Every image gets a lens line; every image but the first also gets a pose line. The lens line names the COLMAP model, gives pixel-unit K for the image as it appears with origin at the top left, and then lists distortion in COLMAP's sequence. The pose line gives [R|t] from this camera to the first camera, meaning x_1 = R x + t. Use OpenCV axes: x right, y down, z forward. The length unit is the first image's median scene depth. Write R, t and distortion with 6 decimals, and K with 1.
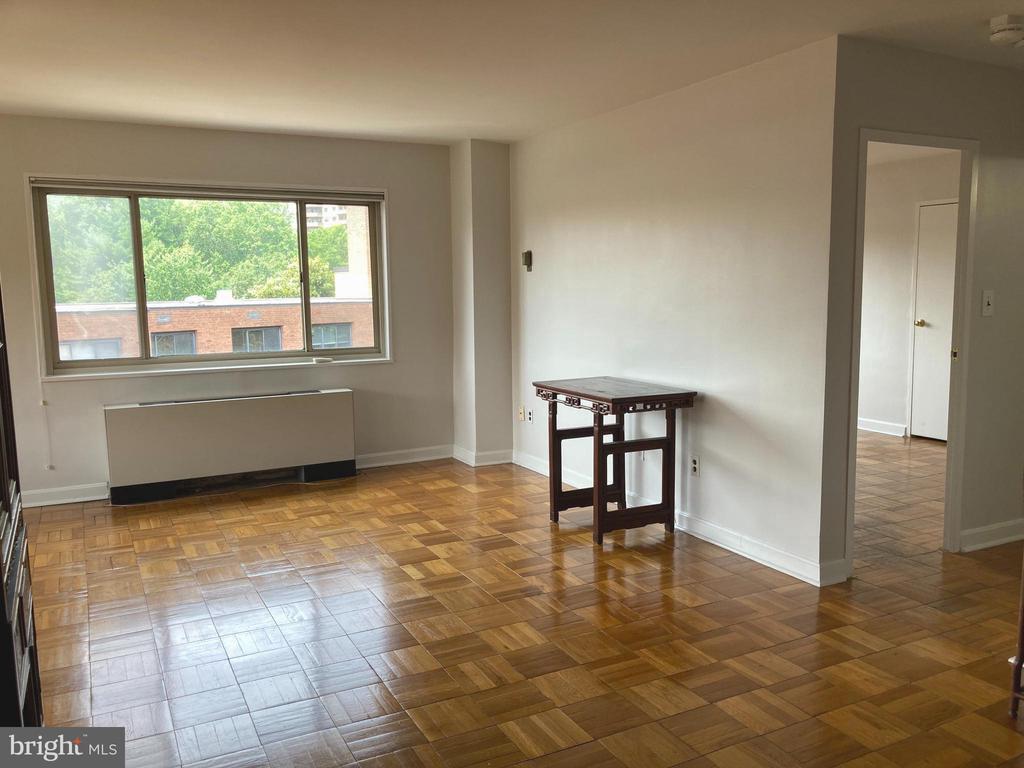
lens RADIAL K [[840.8, 0, 512.0], [0, 840.8, 384.0], [0, 0, 1]] dist [0.012619, 0.000658]
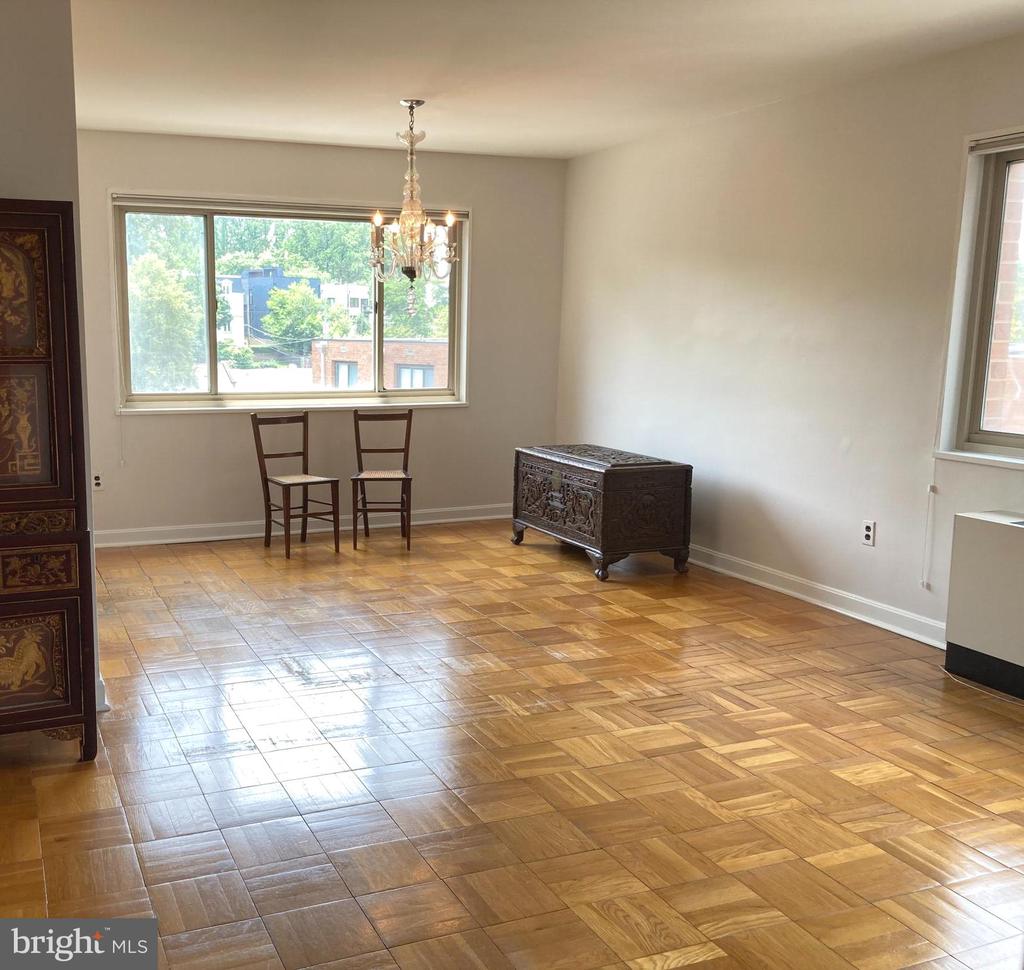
lens RADIAL K [[1048.6, 0, 397.2], [0, 1048.6, 483.8], [0, 0, 1]] dist [0.117609, -0.248797]
pose [[-0.116959, 0.159825, -0.980192, 0.312272], [-0.117936, 0.977747, 0.173499, -0.076612], [0.986109, 0.135893, -0.095507, 0.674244]]
